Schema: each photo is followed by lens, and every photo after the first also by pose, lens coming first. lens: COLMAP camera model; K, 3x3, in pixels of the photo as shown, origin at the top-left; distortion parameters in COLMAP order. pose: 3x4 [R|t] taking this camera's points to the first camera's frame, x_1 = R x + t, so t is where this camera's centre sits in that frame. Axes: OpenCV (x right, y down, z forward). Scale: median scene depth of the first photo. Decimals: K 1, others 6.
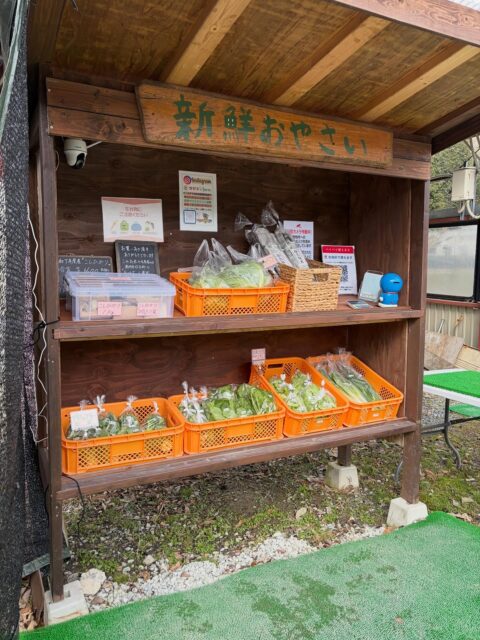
lens RADIAL K [[470.7, 0, 239.1], [0, 470.7, 322.7], [0, 0, 1]] dist [0.005510, 0.005309]
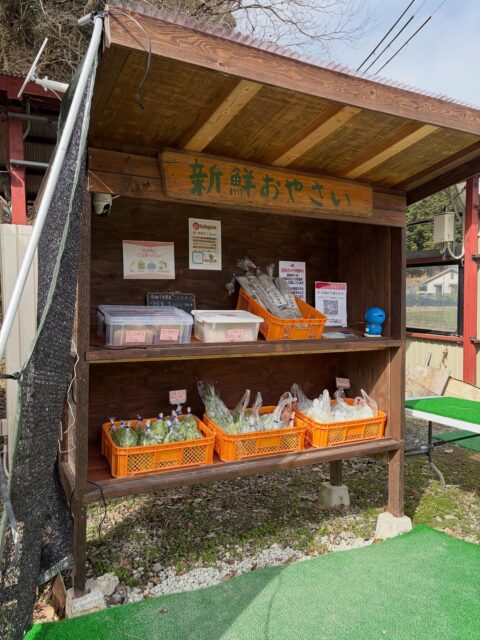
lens RADIAL K [[470.7, 0, 239.1], [0, 470.7, 322.7], [0, 0, 1]] dist [0.005510, 0.005309]
pose [[0.999916, 0.004414, 0.012199, -0.019680], [-0.003466, 0.997050, -0.076670, 0.023520], [-0.012501, 0.076621, 0.996982, -0.146984]]
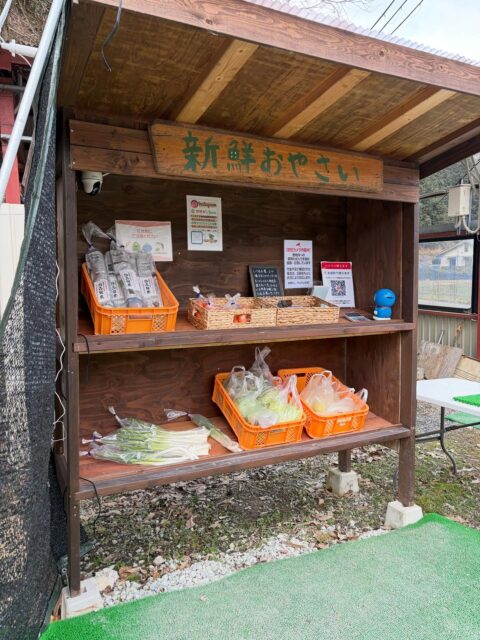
lens RADIAL K [[471.3, 0, 246.2], [0, 471.3, 320.0], [0, 0, 1]] dist [0.005343, 0.003204]
pose [[0.999985, -0.005096, 0.002078, 0.006224], [0.005156, 0.999549, -0.029594, -0.004261], [-0.001926, 0.029604, 0.999560, -0.082819]]
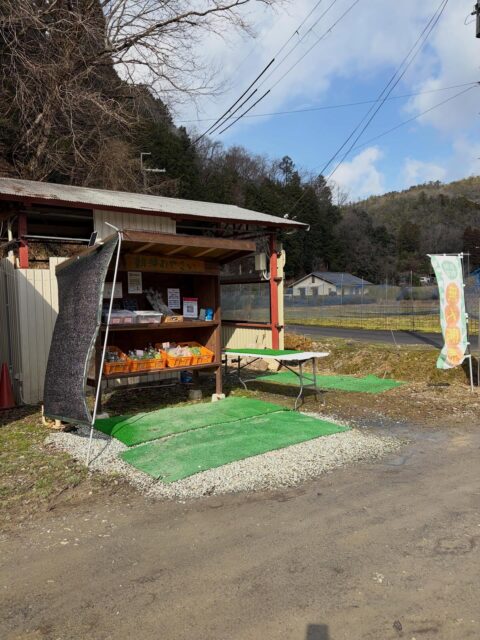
lens RADIAL K [[480.4, 0, 241.8], [0, 480.4, 320.1], [0, 0, 1]] dist [0.002407, -0.007023]
pose [[0.964768, -0.024788, 0.261932, -0.254401], [0.048577, 0.995218, -0.084739, 0.240580], [-0.258579, 0.094477, 0.961359, -1.993592]]
